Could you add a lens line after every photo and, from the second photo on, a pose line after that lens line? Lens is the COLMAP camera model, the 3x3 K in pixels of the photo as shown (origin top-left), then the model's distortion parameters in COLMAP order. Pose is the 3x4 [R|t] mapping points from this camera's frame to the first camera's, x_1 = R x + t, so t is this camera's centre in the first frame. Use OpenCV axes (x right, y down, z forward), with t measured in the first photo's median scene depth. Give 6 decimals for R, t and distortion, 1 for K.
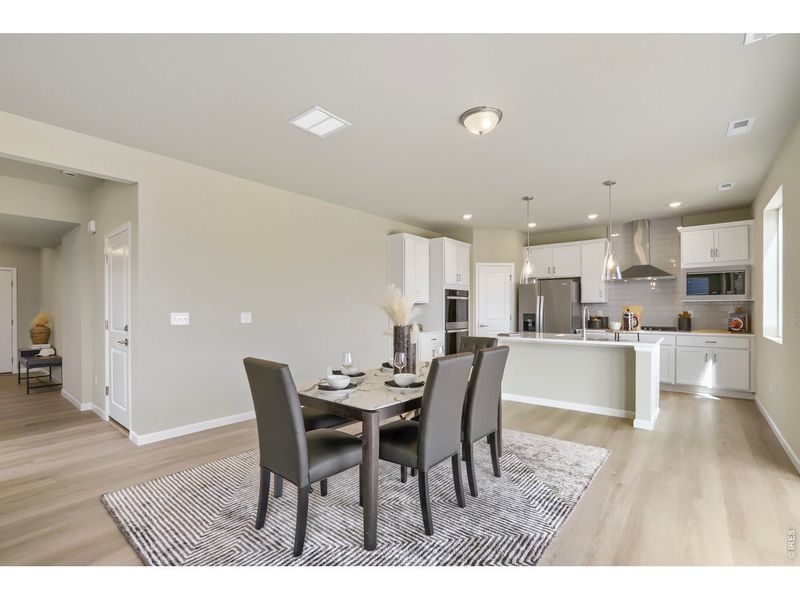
lens RADIAL K [[372.0, 0, 396.8], [0, 372.0, 308.1], [0, 0, 1]] dist [-0.029313, 0.003931]
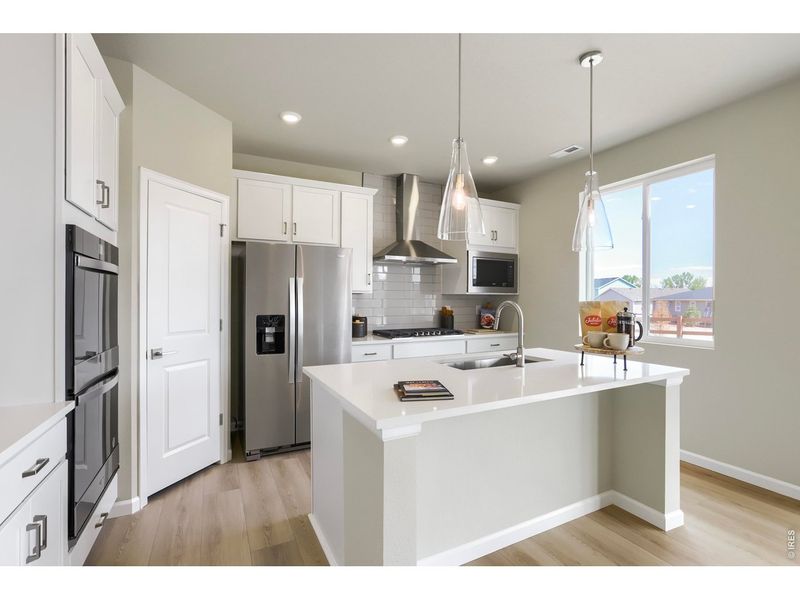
lens RADIAL K [[385.2, 0, 402.0], [0, 385.2, 302.0], [0, 0, 1]] dist [-0.036102, -0.000220]
pose [[0.409422, -0.002509, 0.912342, -0.000773], [-0.006269, 0.999965, 0.005564, -0.005332], [-0.912324, -0.007997, 0.409392, 0.764741]]
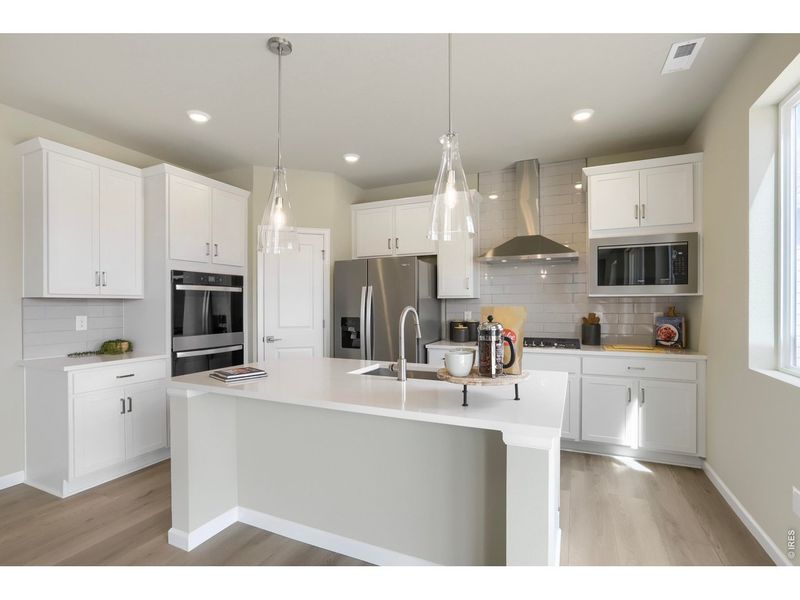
lens RADIAL K [[372.0, 0, 405.7], [0, 372.0, 302.5], [0, 0, 1]] dist [-0.029313, 0.003931]
pose [[0.967091, 0.000099, 0.254430, 0.337630], [0.000494, 0.999997, -0.002268, -0.007417], [-0.254430, 0.002319, 0.967088, 0.492313]]
